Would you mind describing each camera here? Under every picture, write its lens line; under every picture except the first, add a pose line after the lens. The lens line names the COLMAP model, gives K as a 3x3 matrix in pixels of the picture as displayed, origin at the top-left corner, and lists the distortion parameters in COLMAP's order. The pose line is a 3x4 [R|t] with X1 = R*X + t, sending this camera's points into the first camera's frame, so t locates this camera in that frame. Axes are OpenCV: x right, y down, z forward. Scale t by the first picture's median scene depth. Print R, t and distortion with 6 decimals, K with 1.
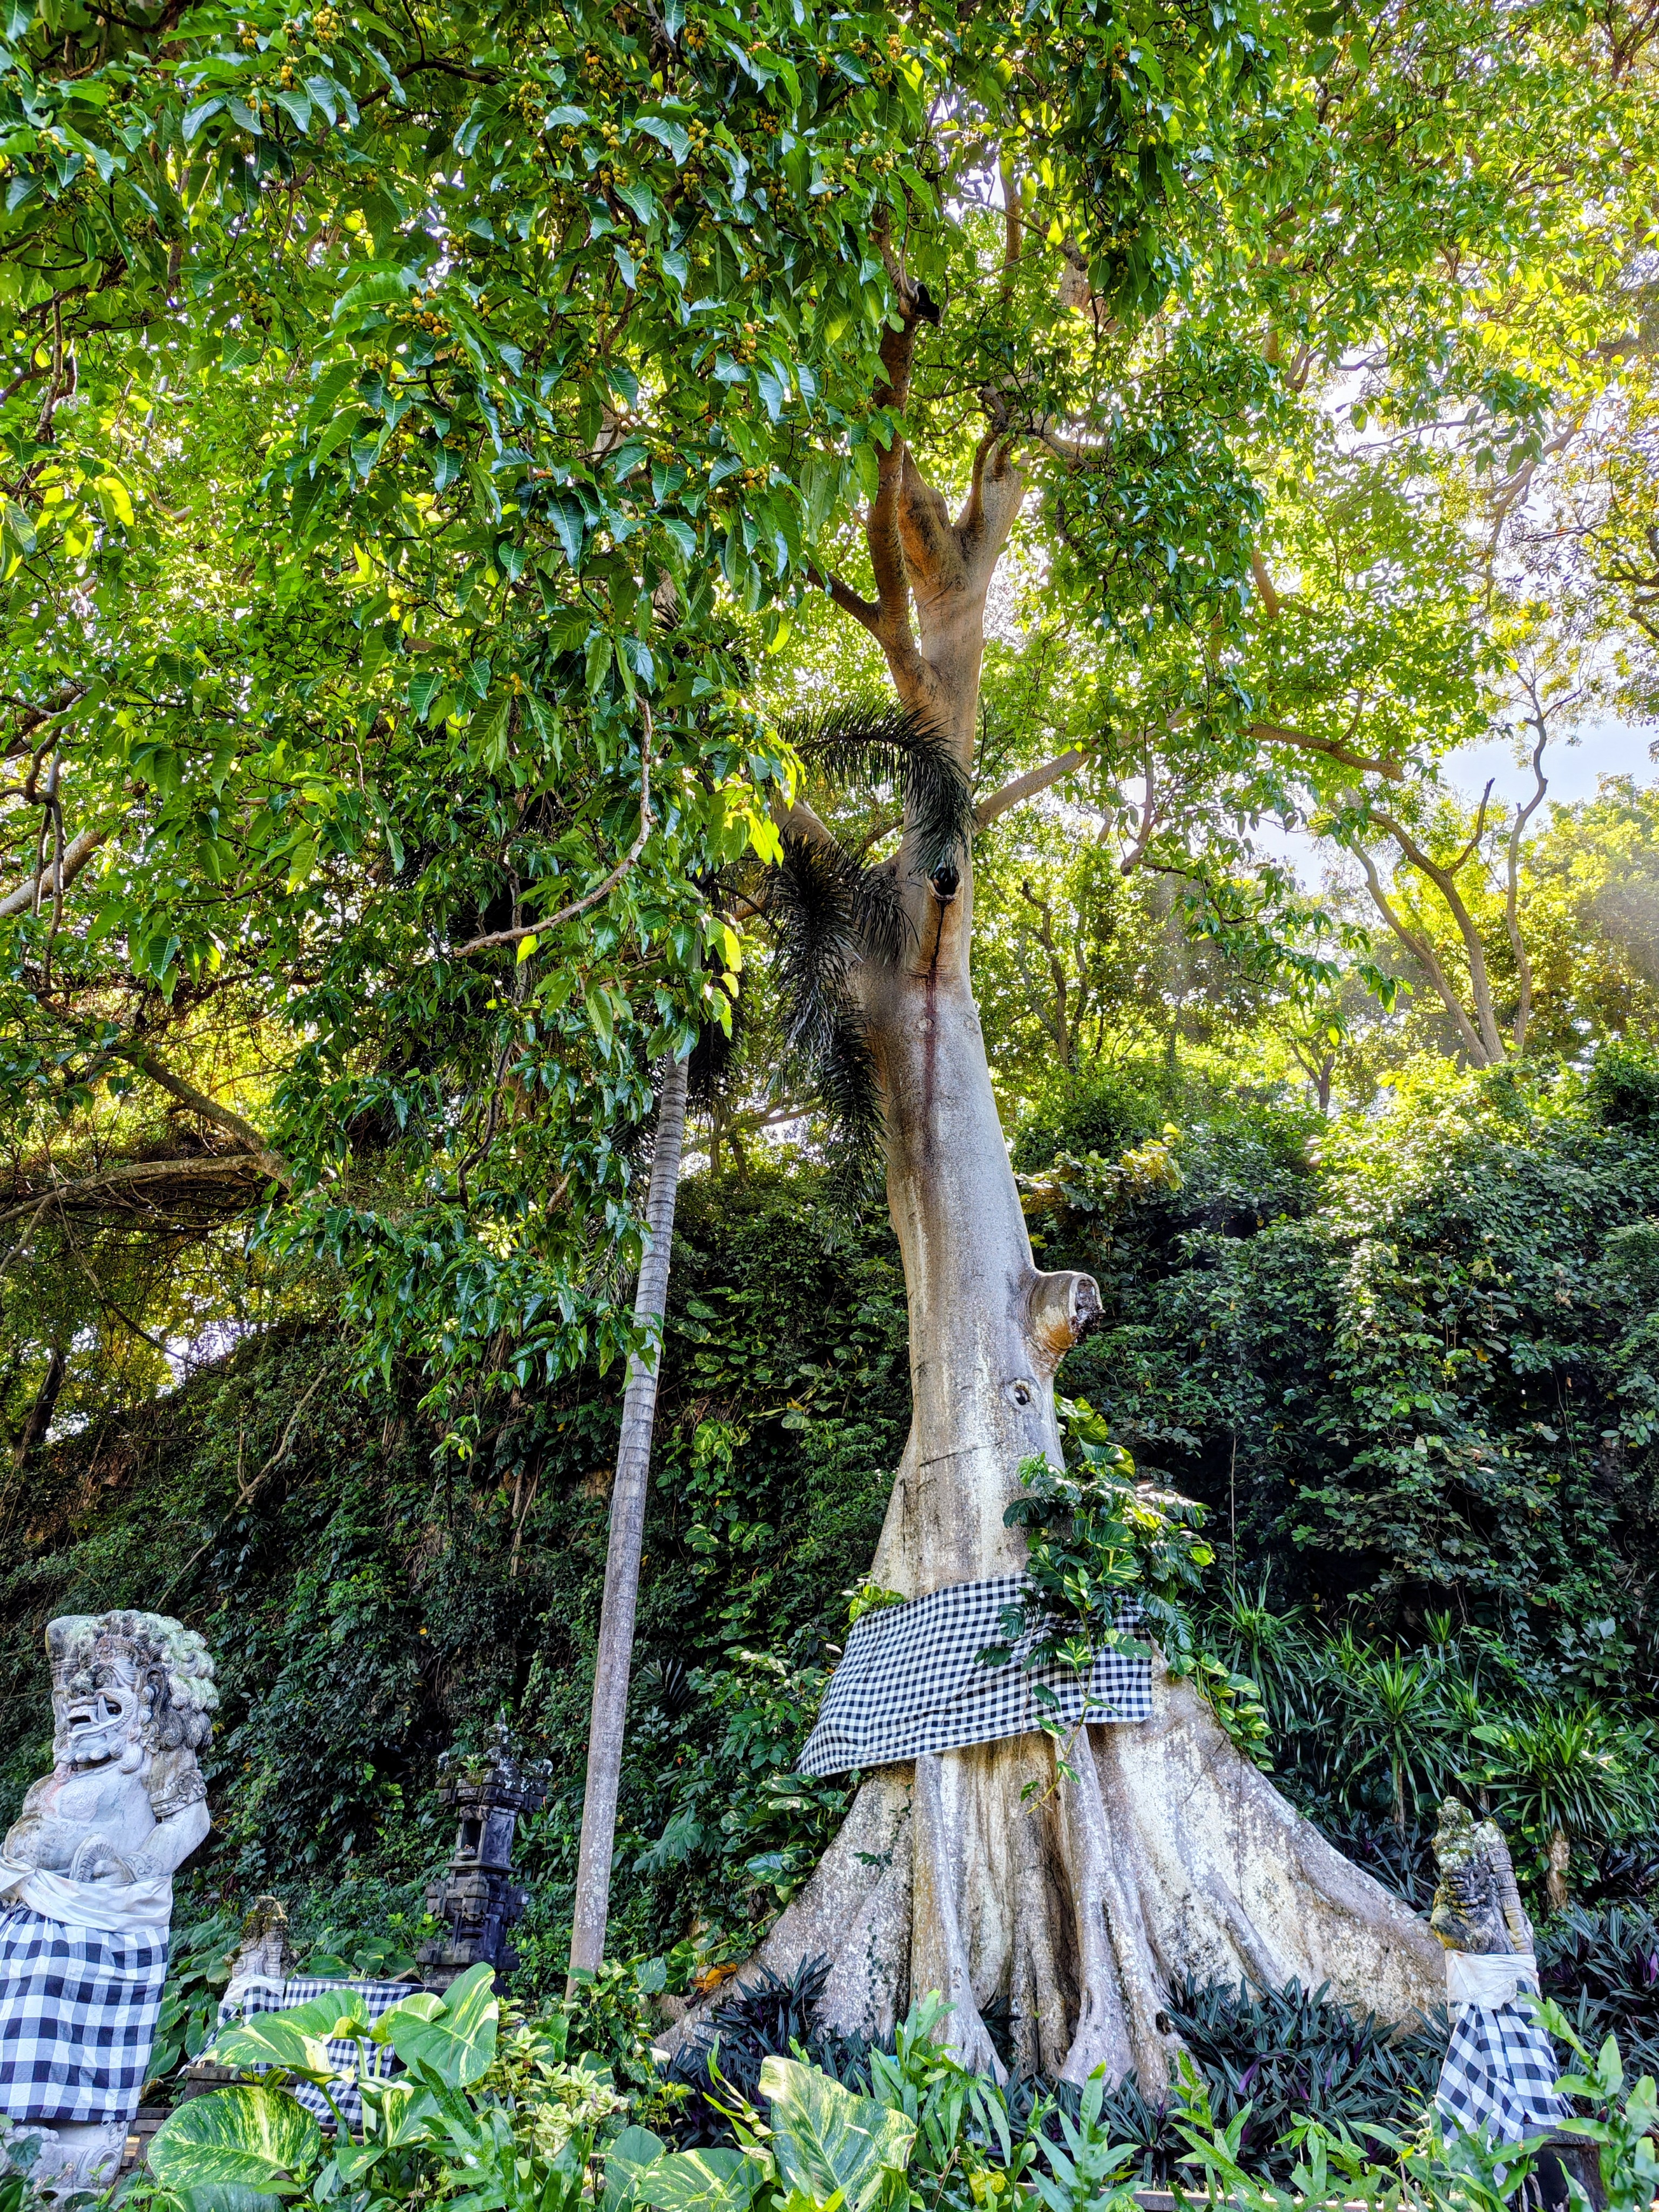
lens RADIAL K [[1539.6, 0, 799.8], [0, 1539.6, 1114.0], [0, 0, 1]] dist [0.077645, -0.150430]
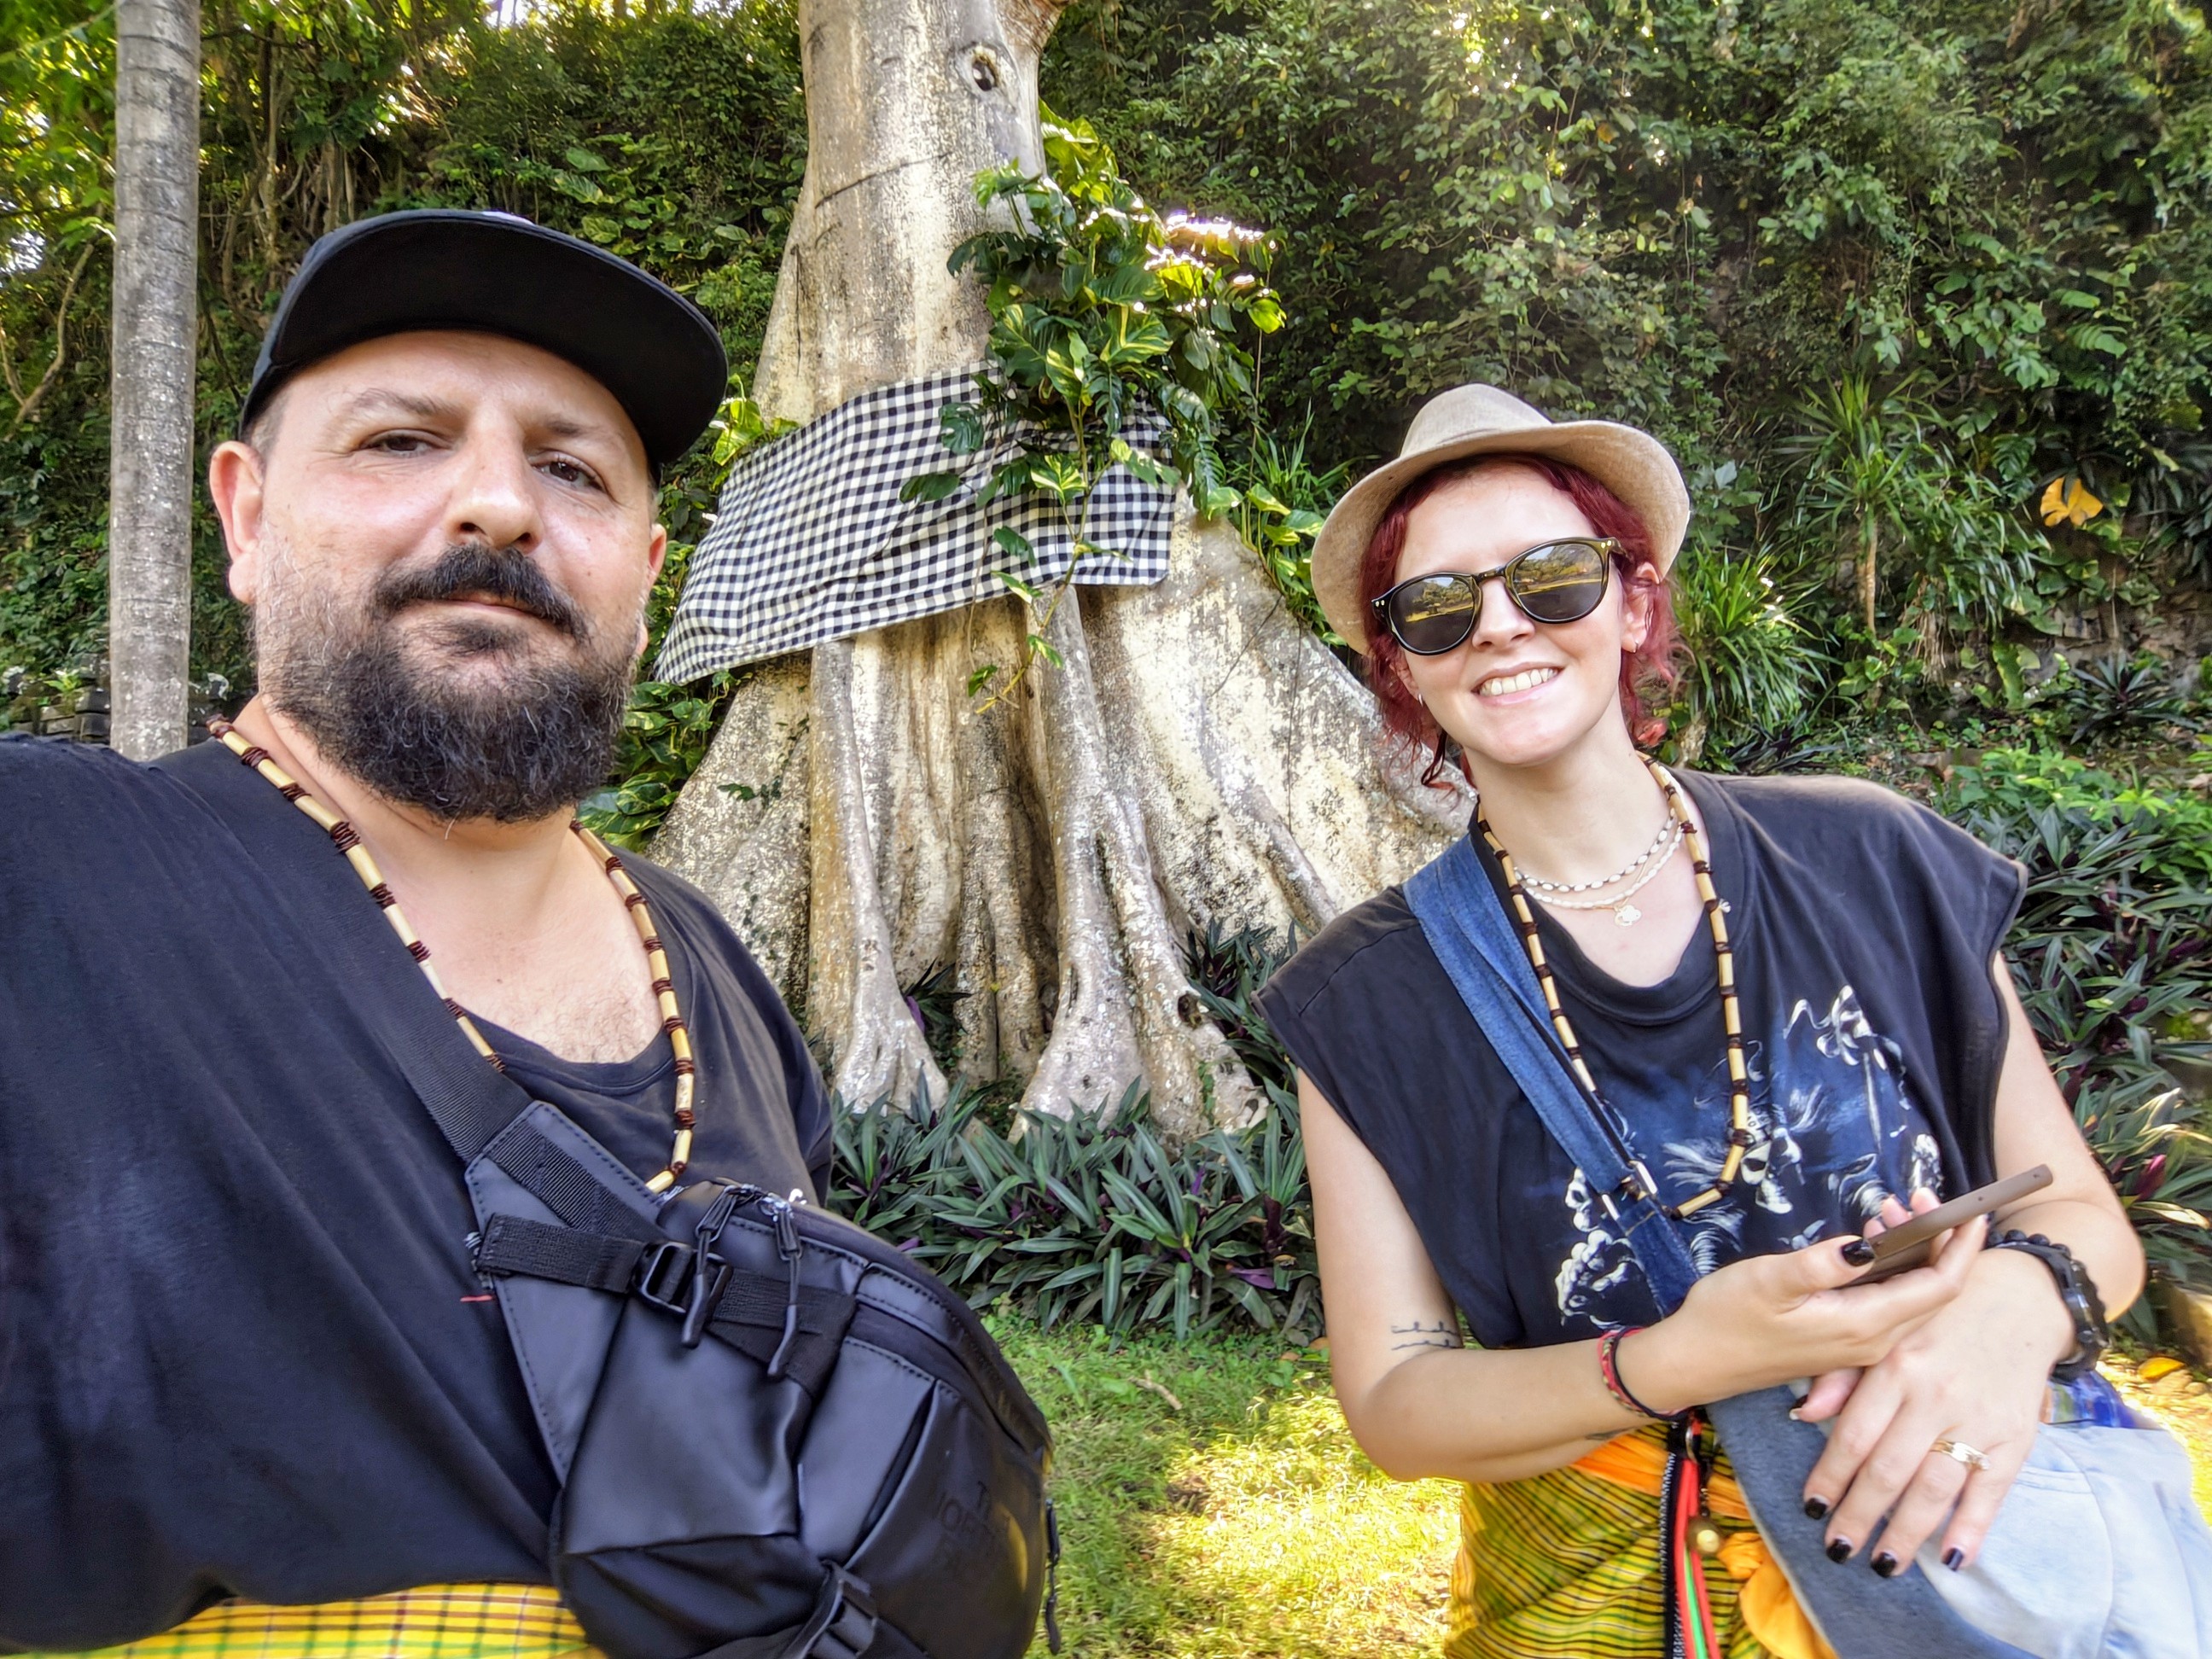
lens RADIAL K [[1357.2, 0, 1120.8], [0, 1357.2, 818.5], [0, 0, 1]] dist [0.071302, -0.067843]
pose [[0.976155, -0.056566, 0.209574, 0.074624], [-0.046416, 0.888732, 0.456071, 0.207964], [-0.212053, -0.454924, 0.864915, 0.439936]]
